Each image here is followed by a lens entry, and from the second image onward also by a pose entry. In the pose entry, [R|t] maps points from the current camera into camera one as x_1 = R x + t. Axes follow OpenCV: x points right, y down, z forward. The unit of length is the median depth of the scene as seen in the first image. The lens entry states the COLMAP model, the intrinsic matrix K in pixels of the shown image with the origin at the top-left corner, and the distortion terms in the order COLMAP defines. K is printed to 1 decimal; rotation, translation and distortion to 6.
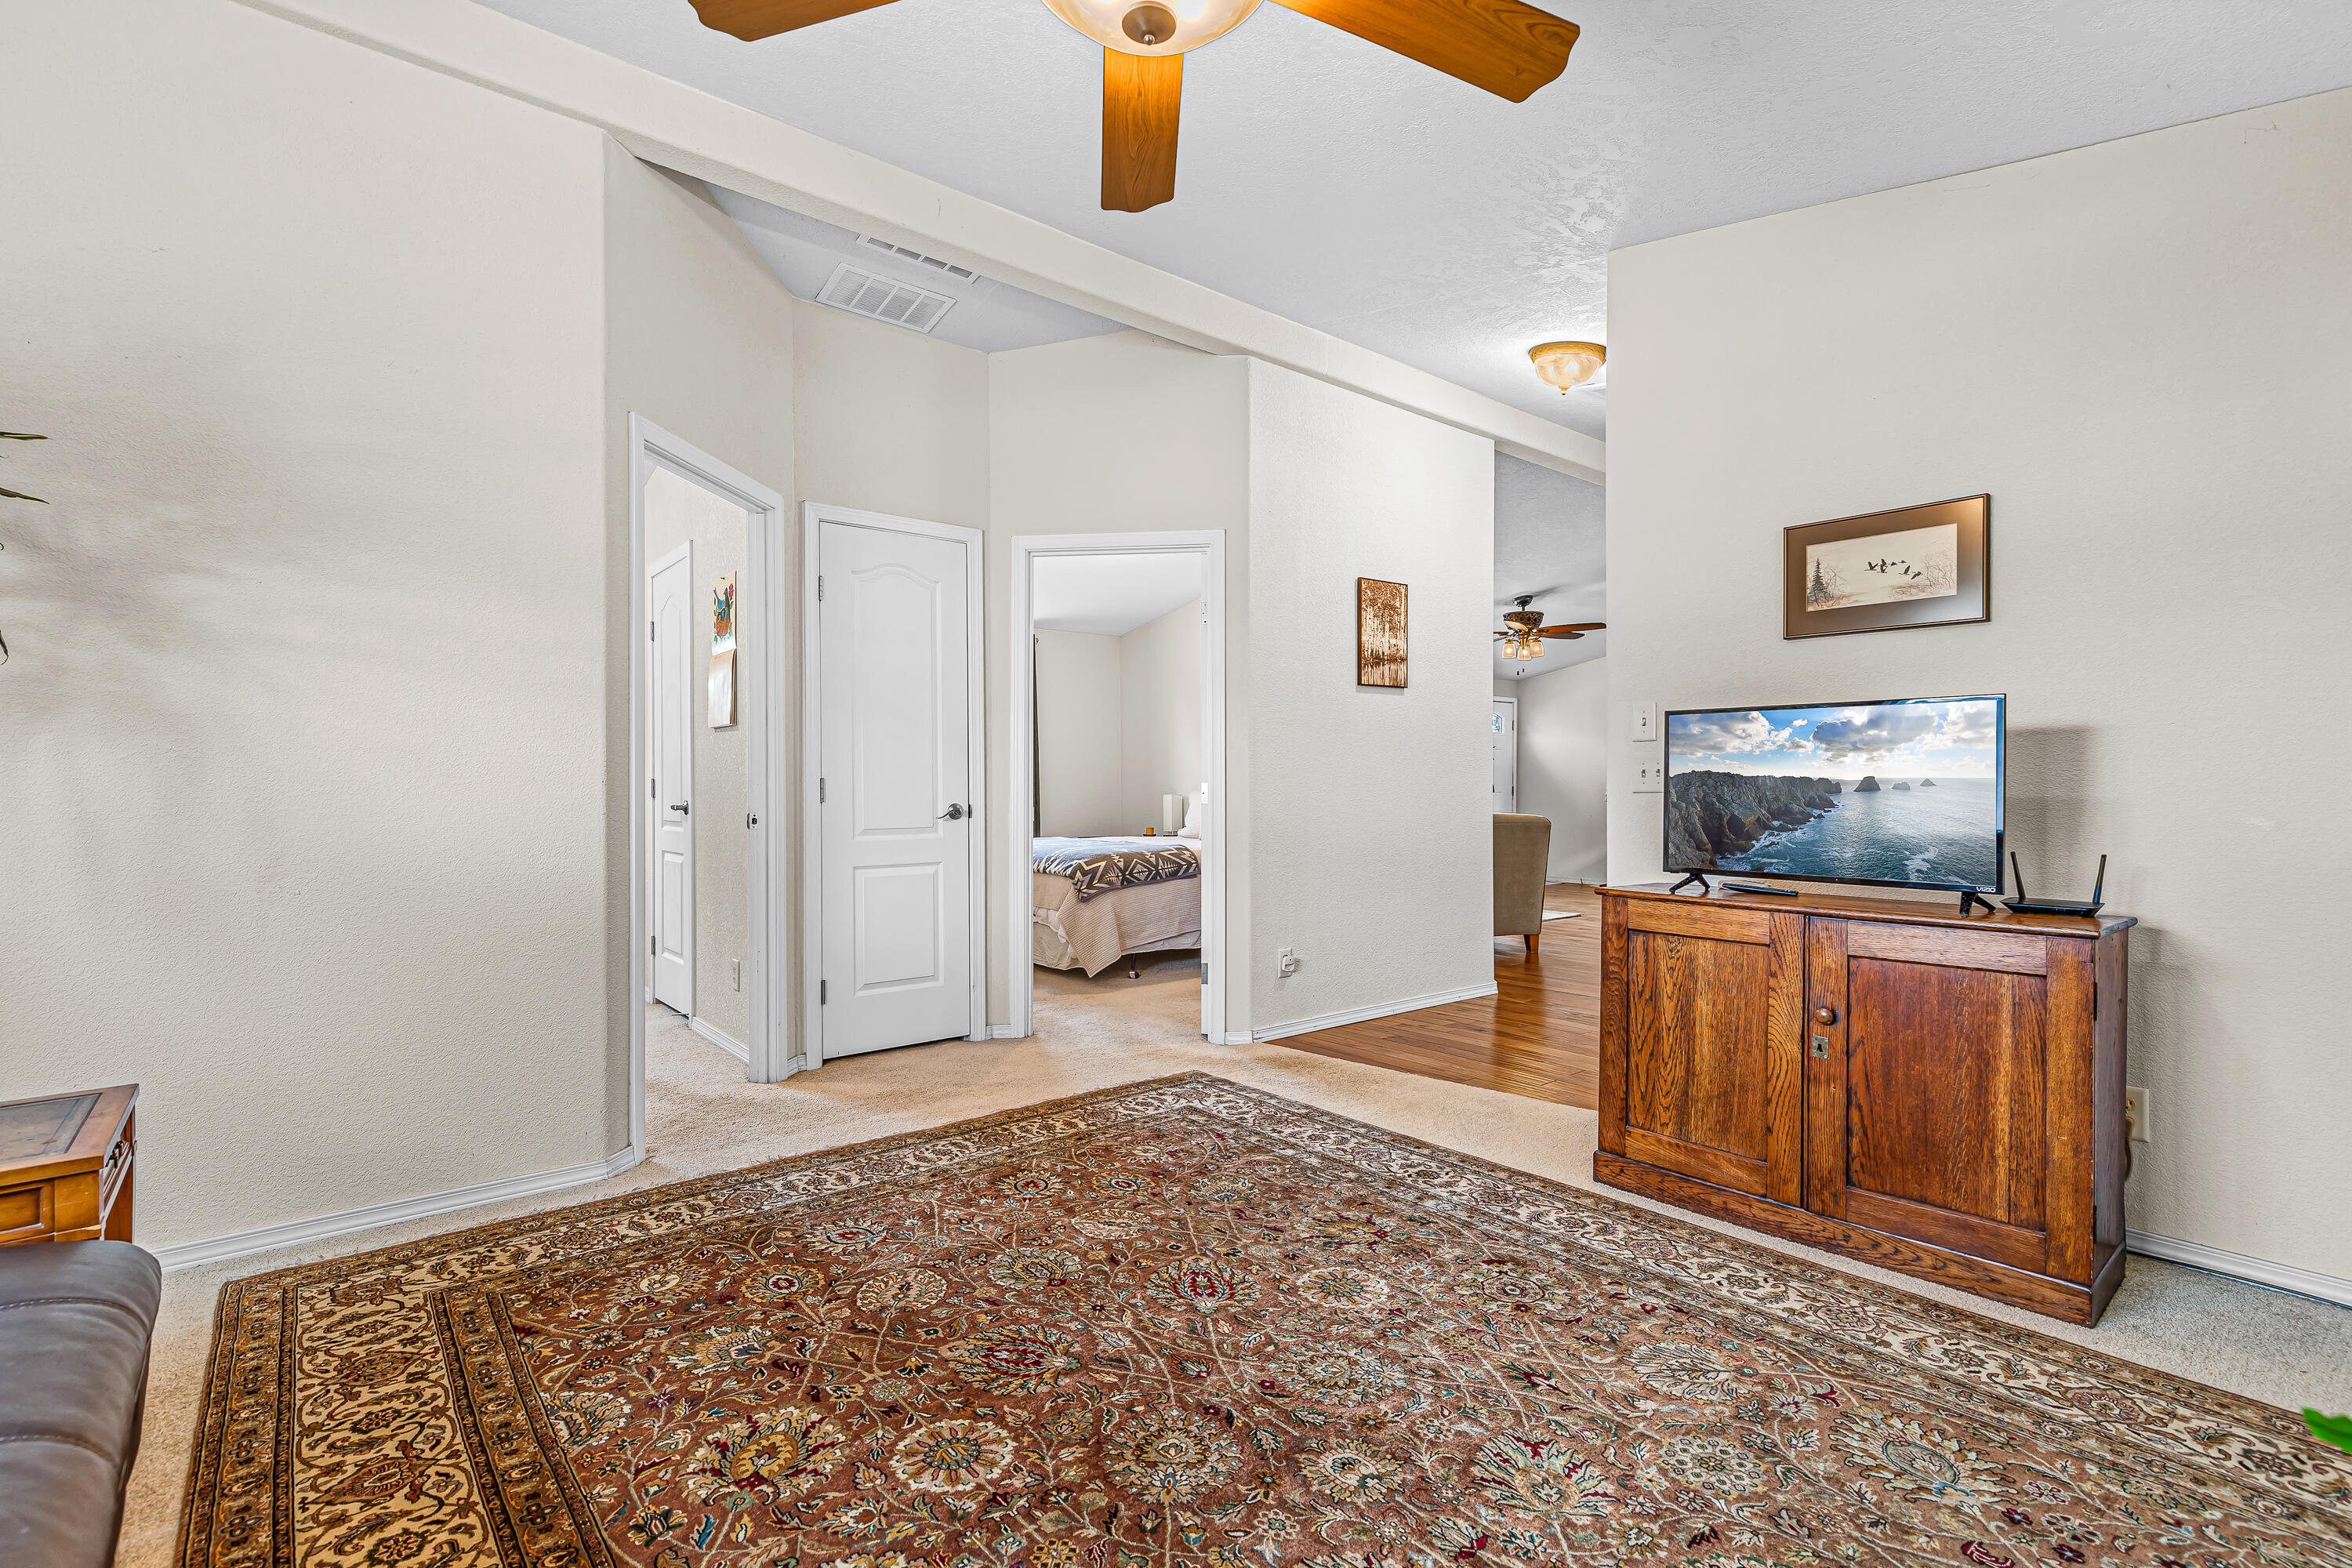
lens RADIAL K [[1069.8, 0, 1183.3], [0, 1069.8, 781.0], [0, 0, 1]] dist [0.007826, -0.000606]
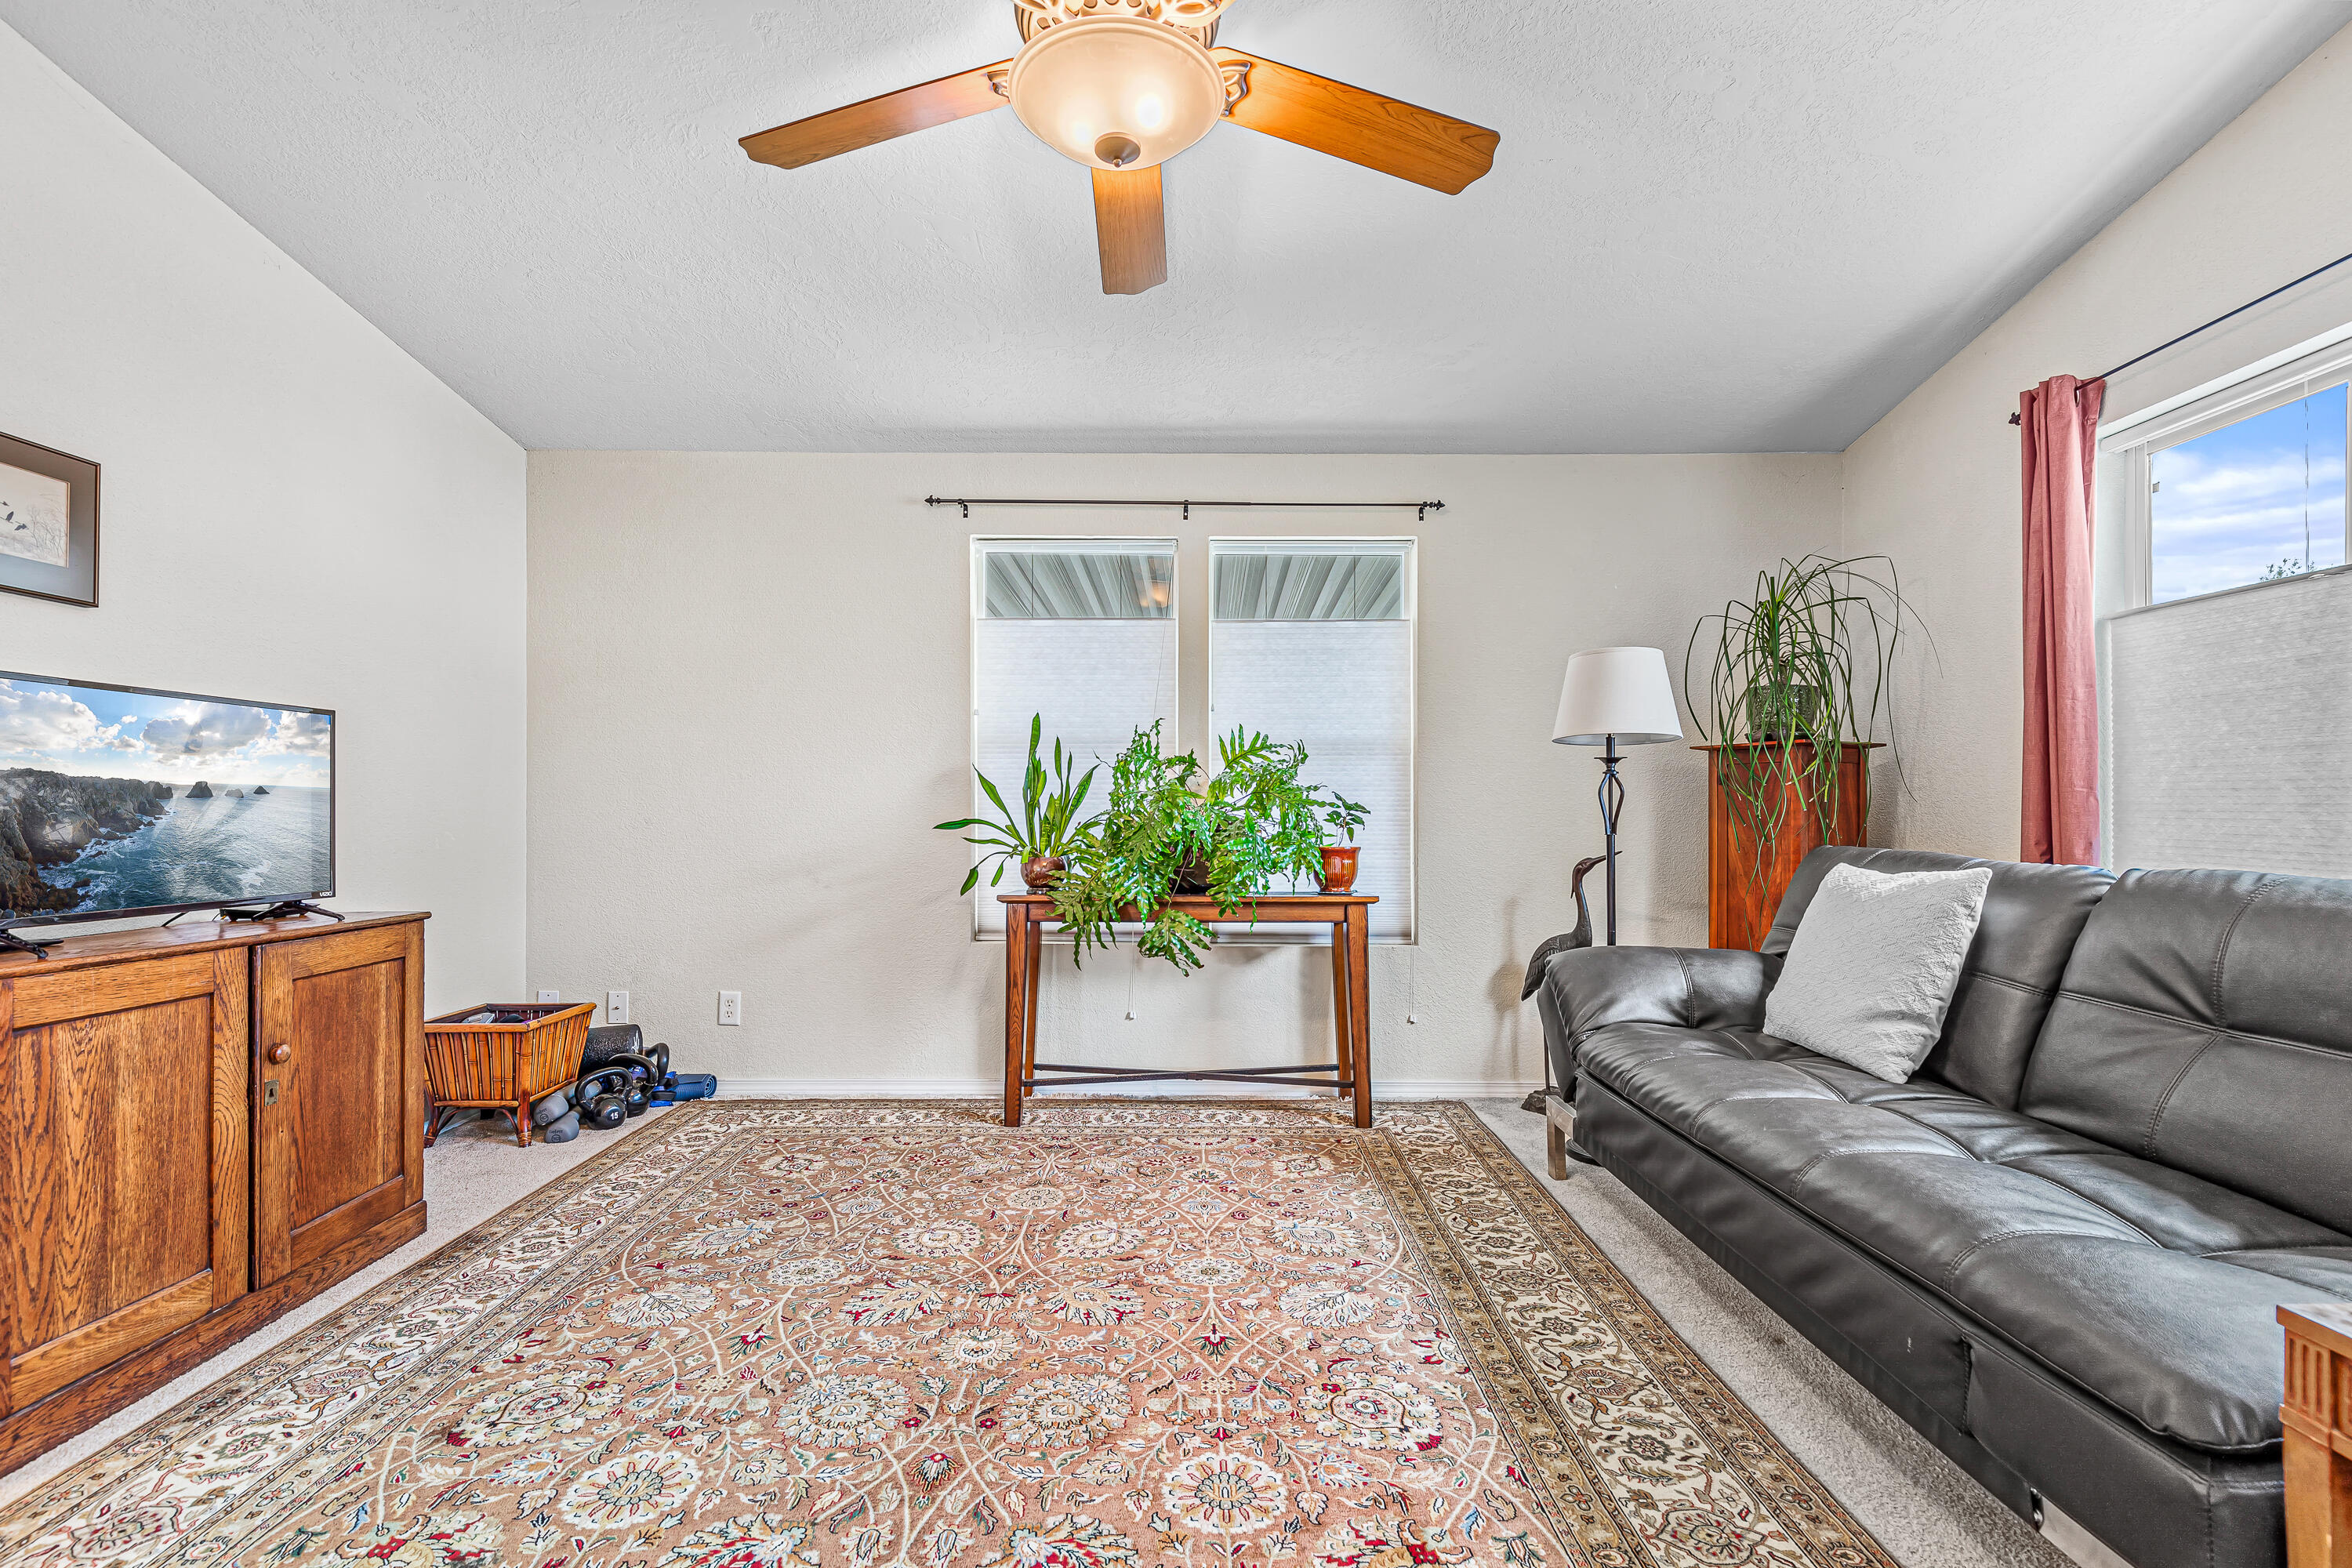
lens RADIAL K [[1084.1, 0, 1187.3], [0, 1084.1, 804.2], [0, 0, 1]] dist [0.008563, -0.000372]
pose [[-0.771734, 0.002701, 0.635939, -0.488756], [-0.002372, 0.999972, -0.007125, 0.015449], [-0.635941, -0.007007, -0.771706, 1.077349]]
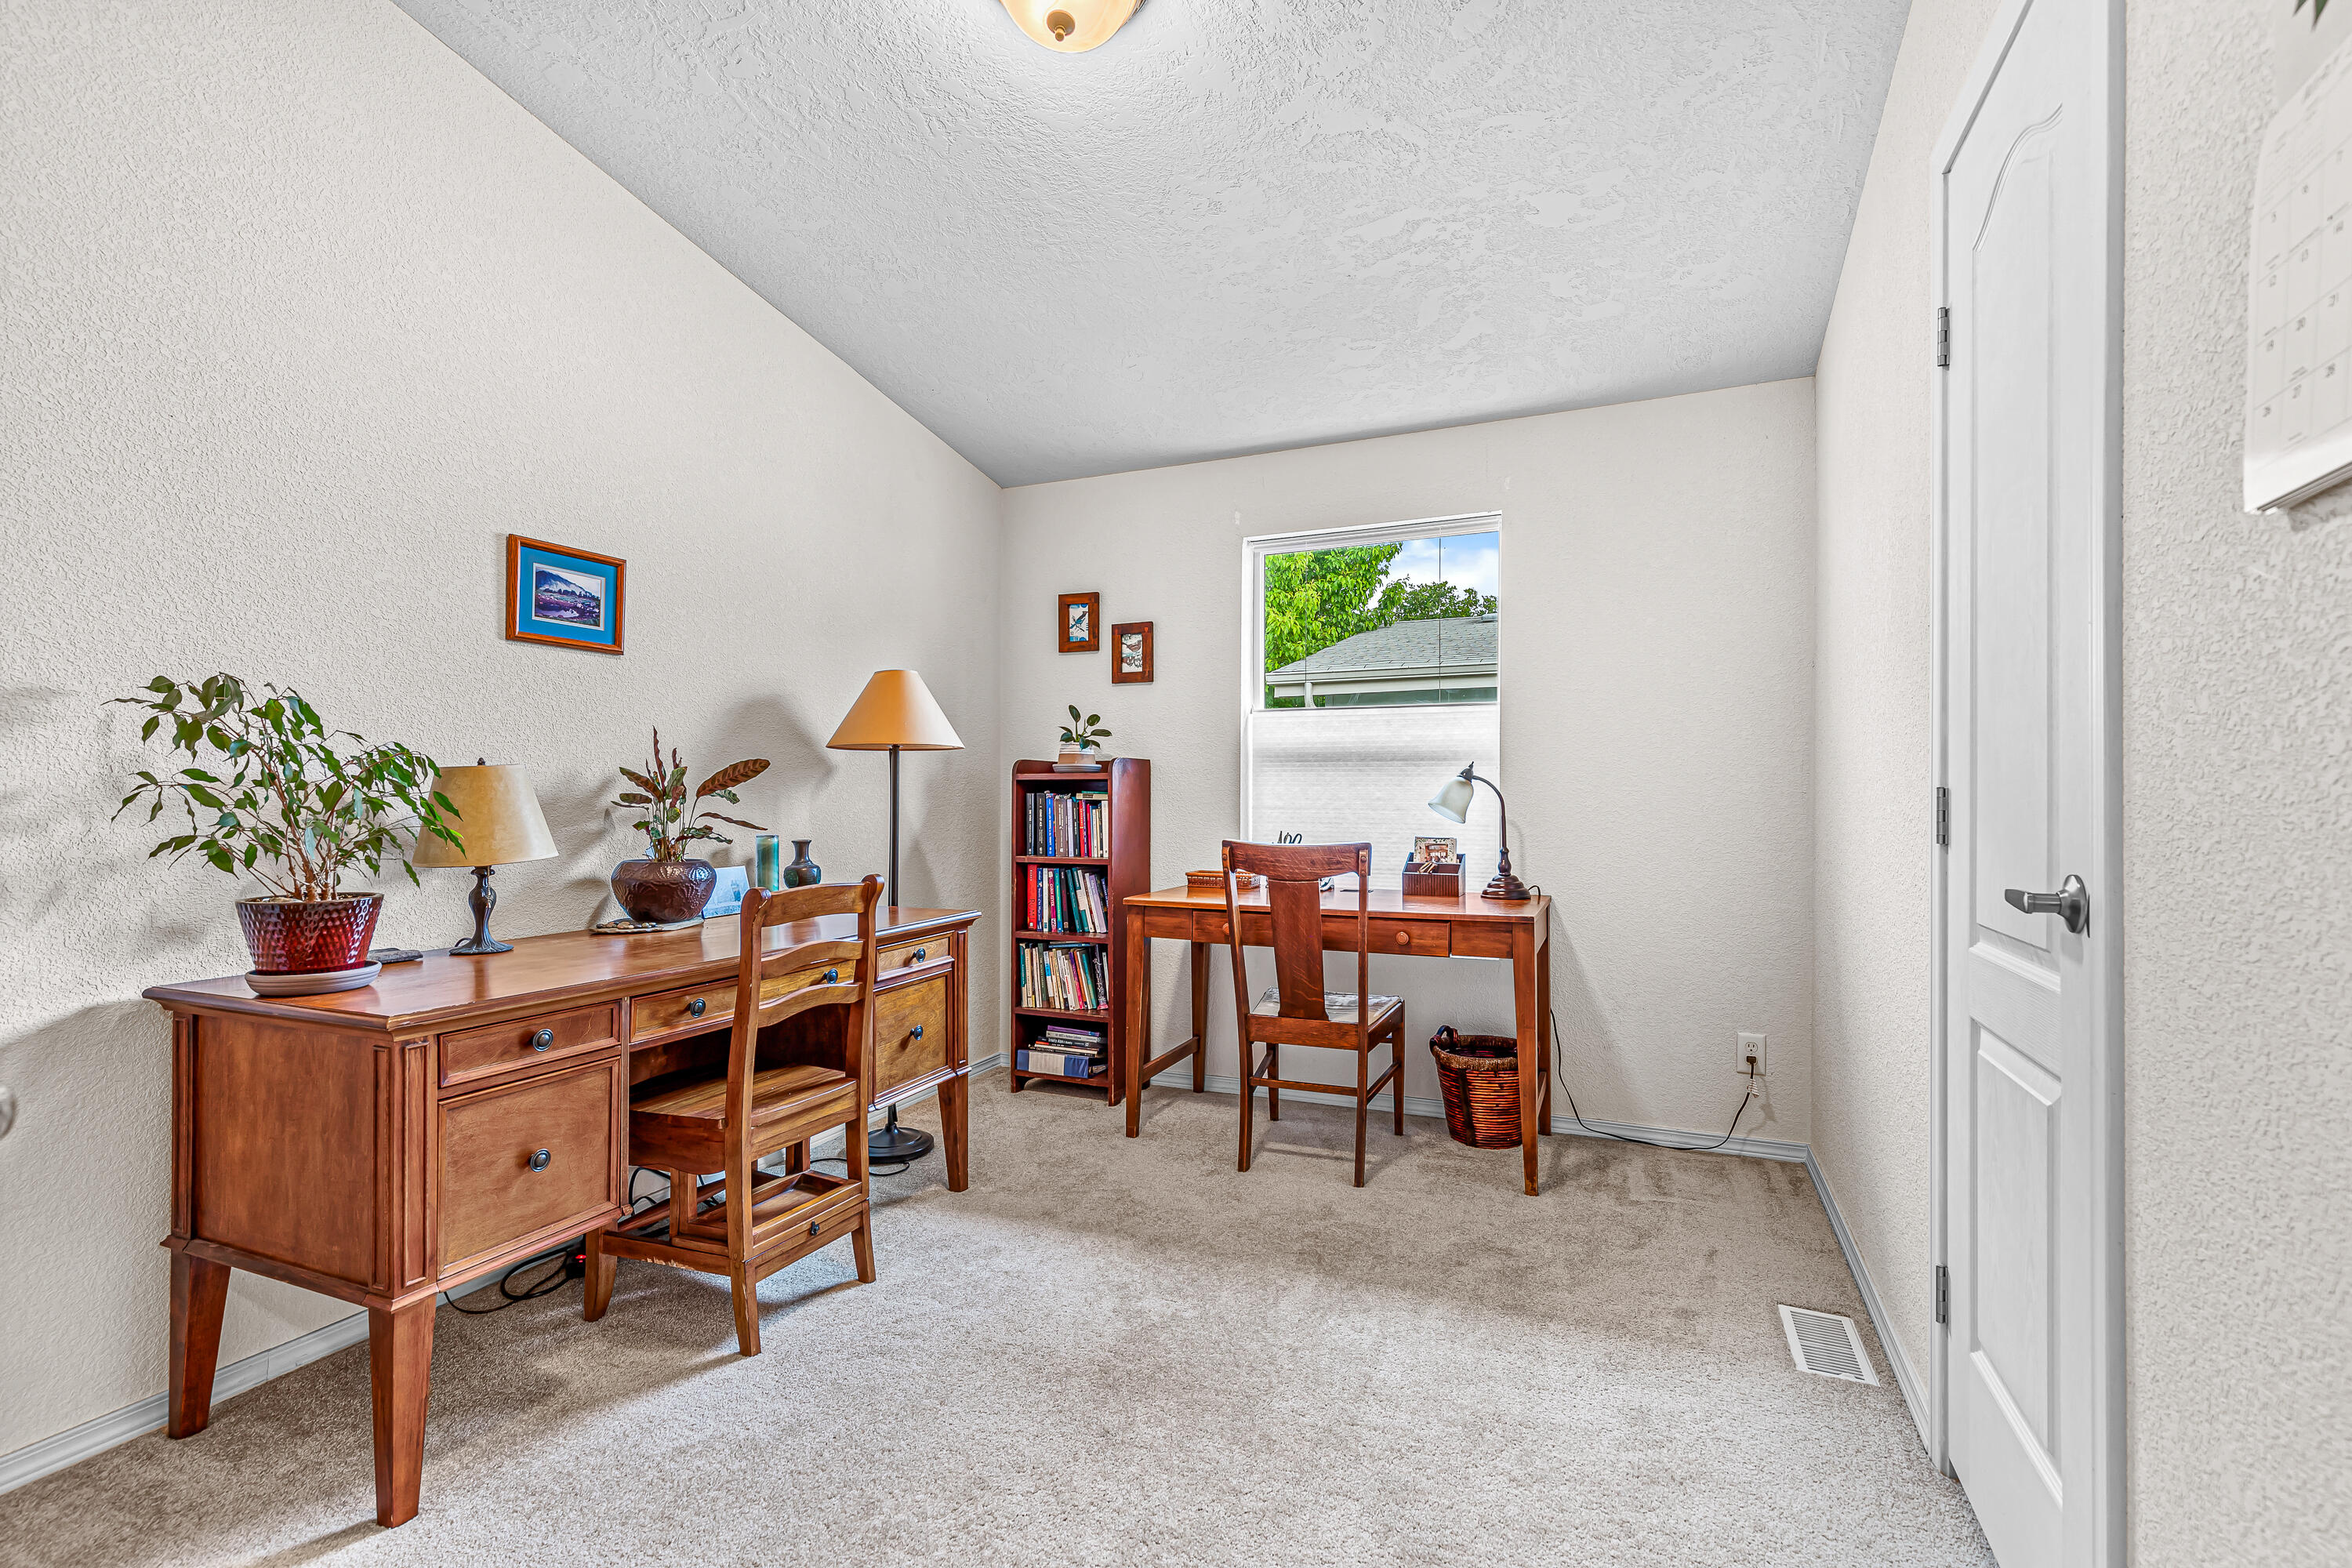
lens RADIAL K [[1057.1, 0, 1181.0], [0, 1057.1, 796.7], [0, 0, 1]] dist [0.016592, 0.000245]
pose [[0.455180, 0.006788, -0.890374, -0.591609], [0.001812, 0.999962, 0.008550, -0.005709], [0.890398, -0.005505, 0.455150, 1.228985]]
